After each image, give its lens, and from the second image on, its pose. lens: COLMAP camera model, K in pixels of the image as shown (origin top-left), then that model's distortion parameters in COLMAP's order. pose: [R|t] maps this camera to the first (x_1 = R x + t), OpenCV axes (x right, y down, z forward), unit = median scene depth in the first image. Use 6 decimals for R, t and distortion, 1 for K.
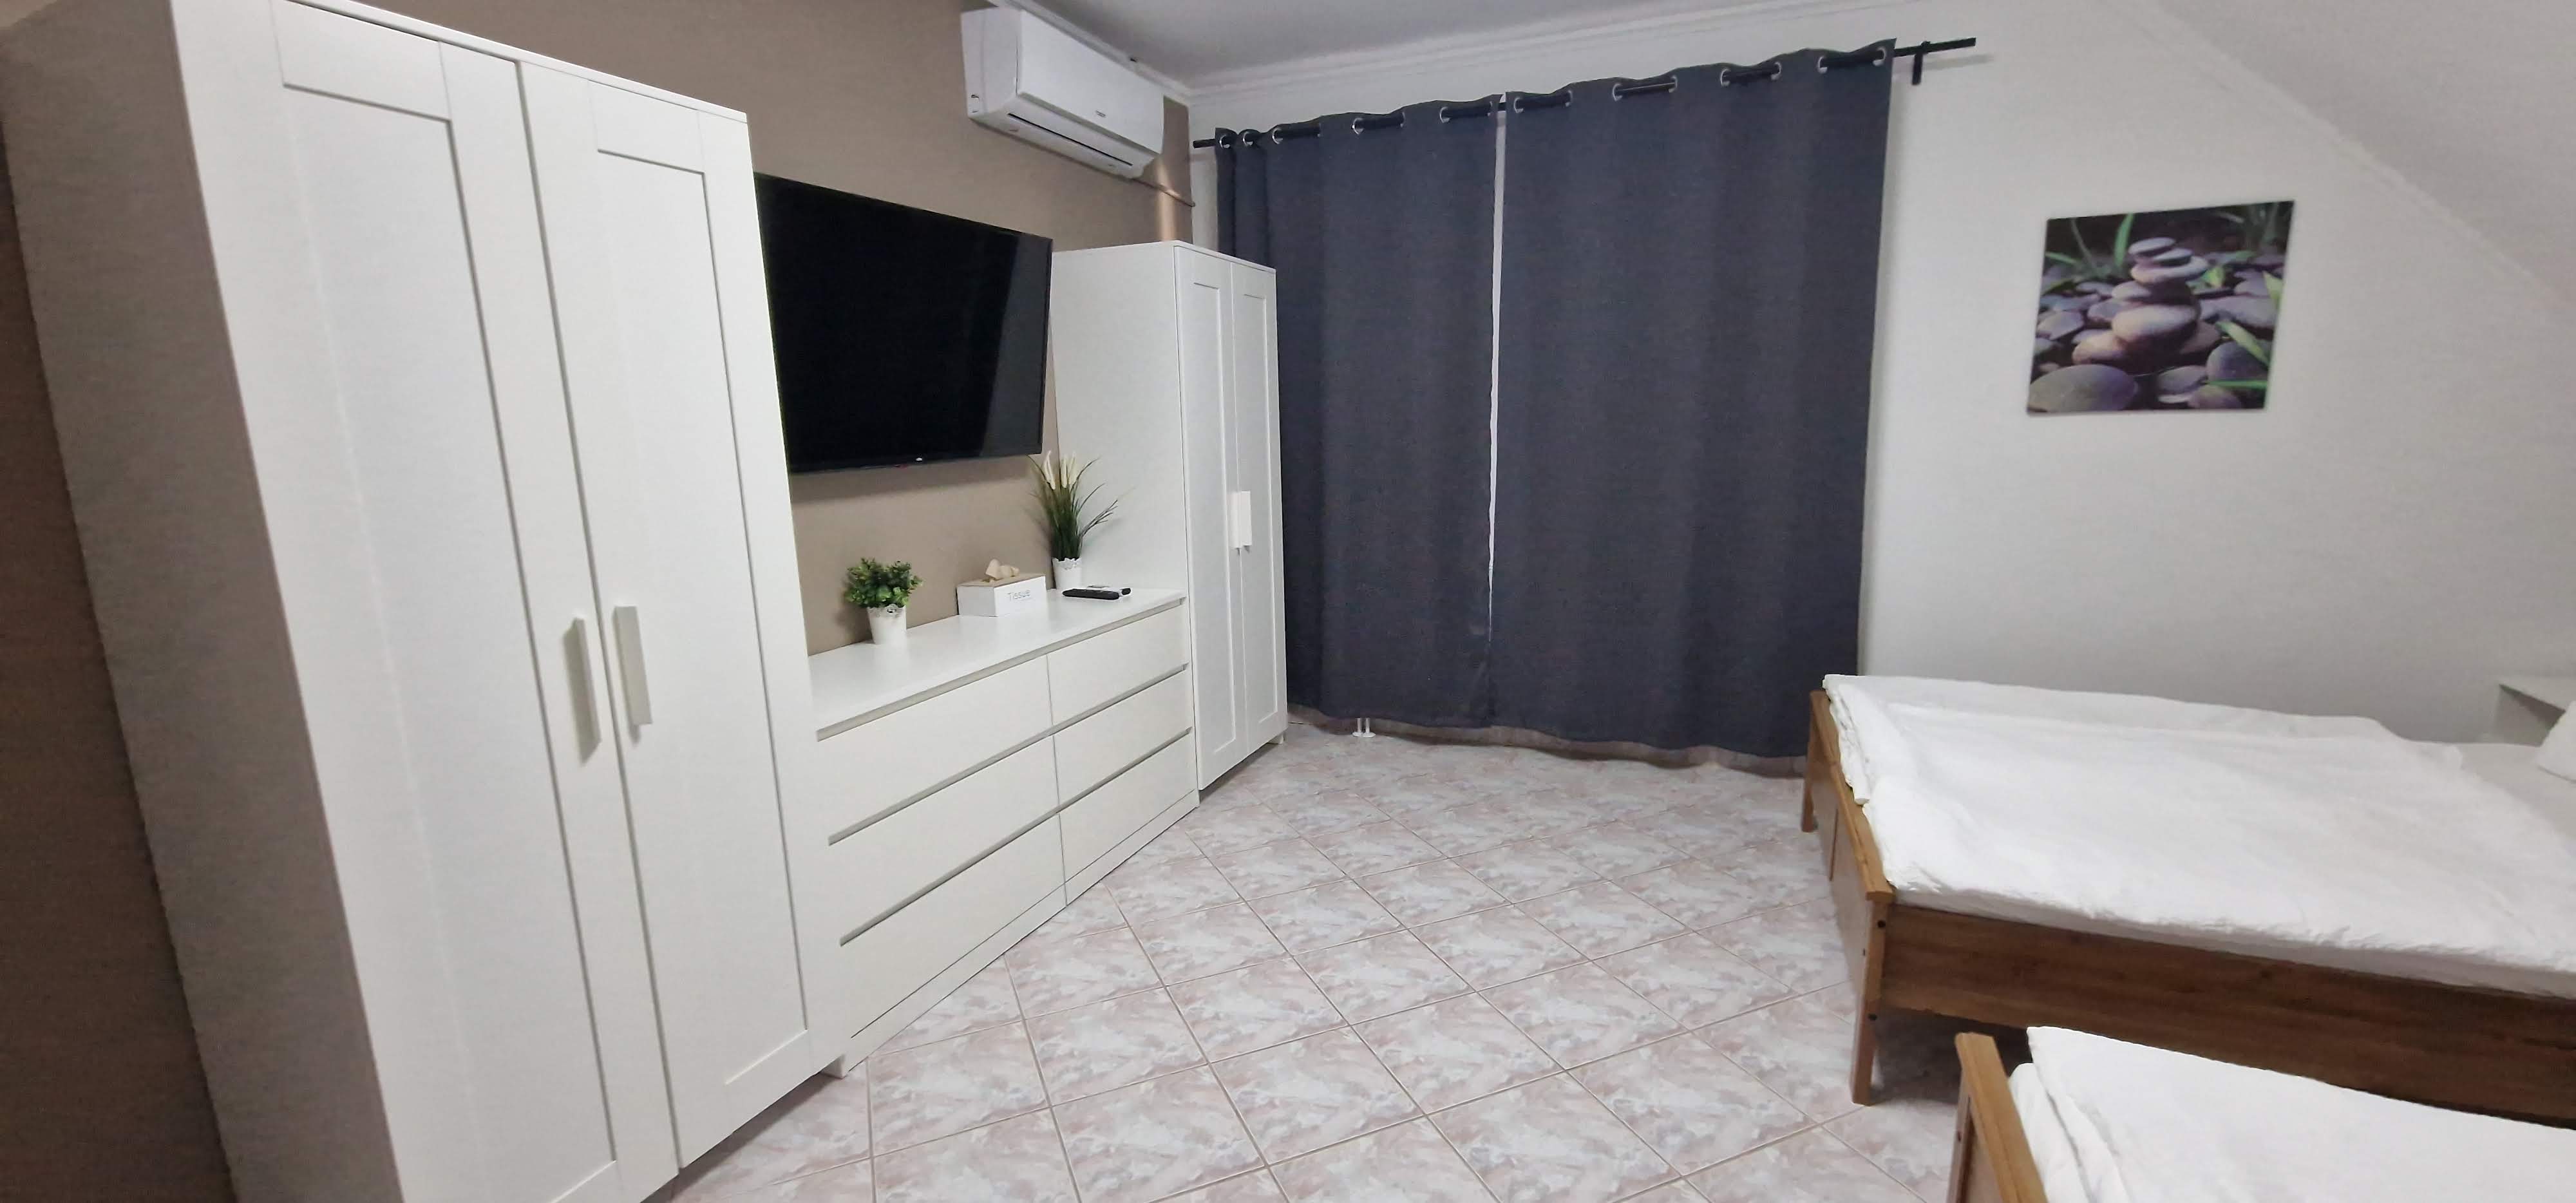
lens RADIAL K [[1046.3, 0, 1281.0], [0, 1046.3, 613.8], [0, 0, 1]] dist [-0.011584, -0.001407]
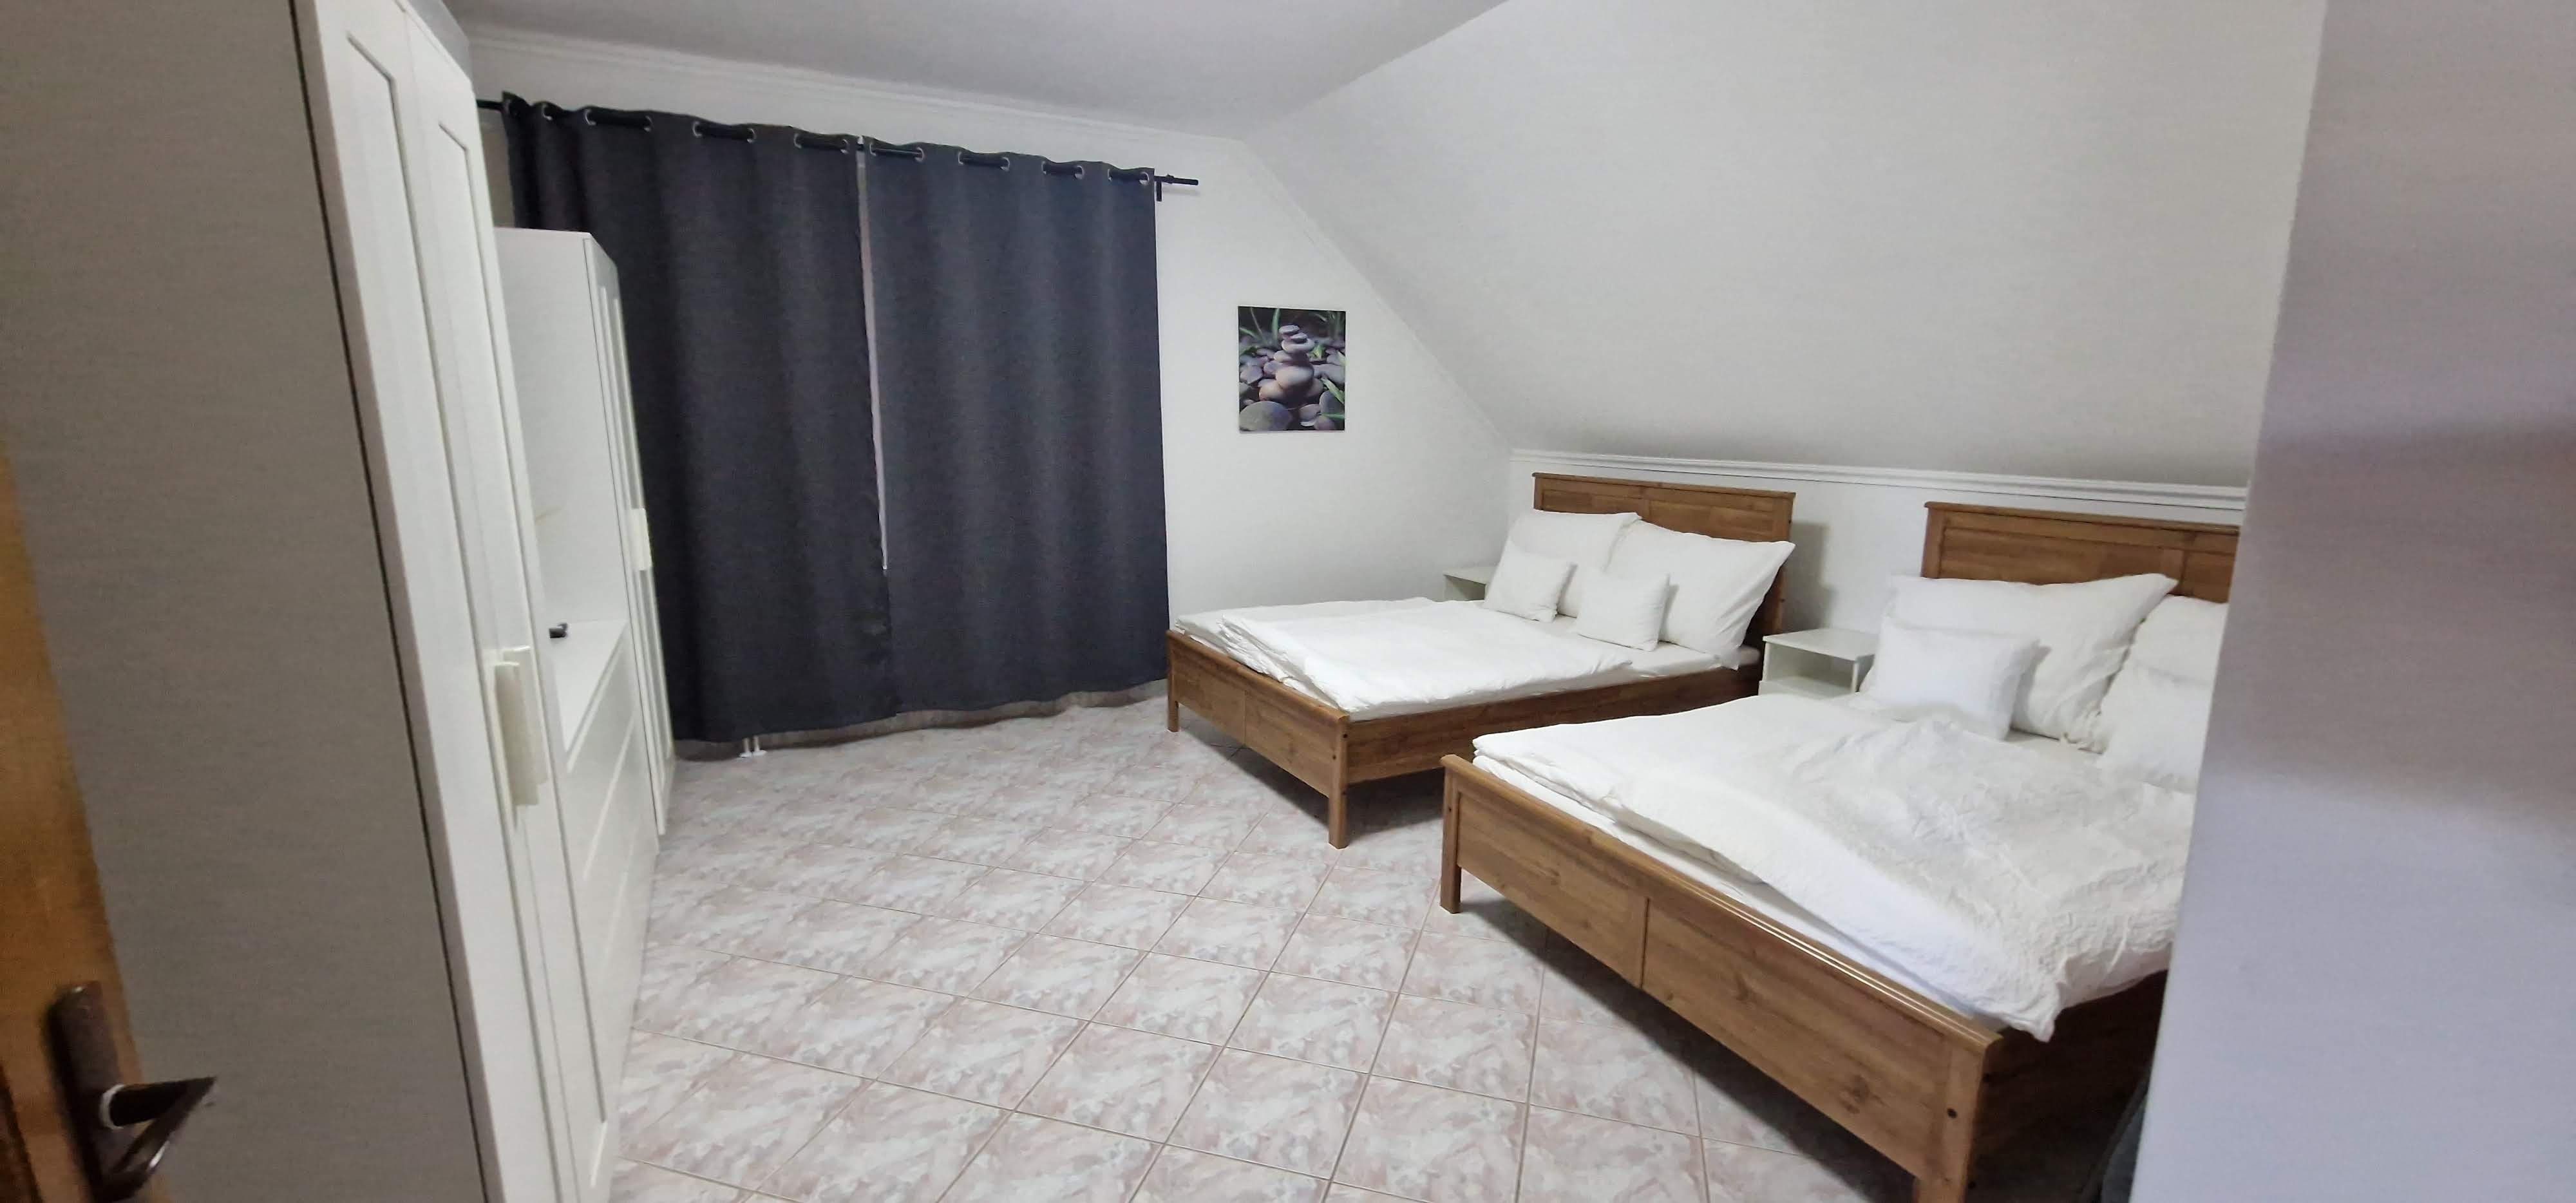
lens RADIAL K [[1046.3, 0, 1315.7], [0, 1046.3, 604.2], [0, 0, 1]] dist [-0.011584, -0.001407]
pose [[0.620019, -0.116646, 0.775867, -0.449118], [0.129042, 0.990581, 0.045806, 0.001048], [-0.773902, 0.071719, 0.629231, -0.031256]]
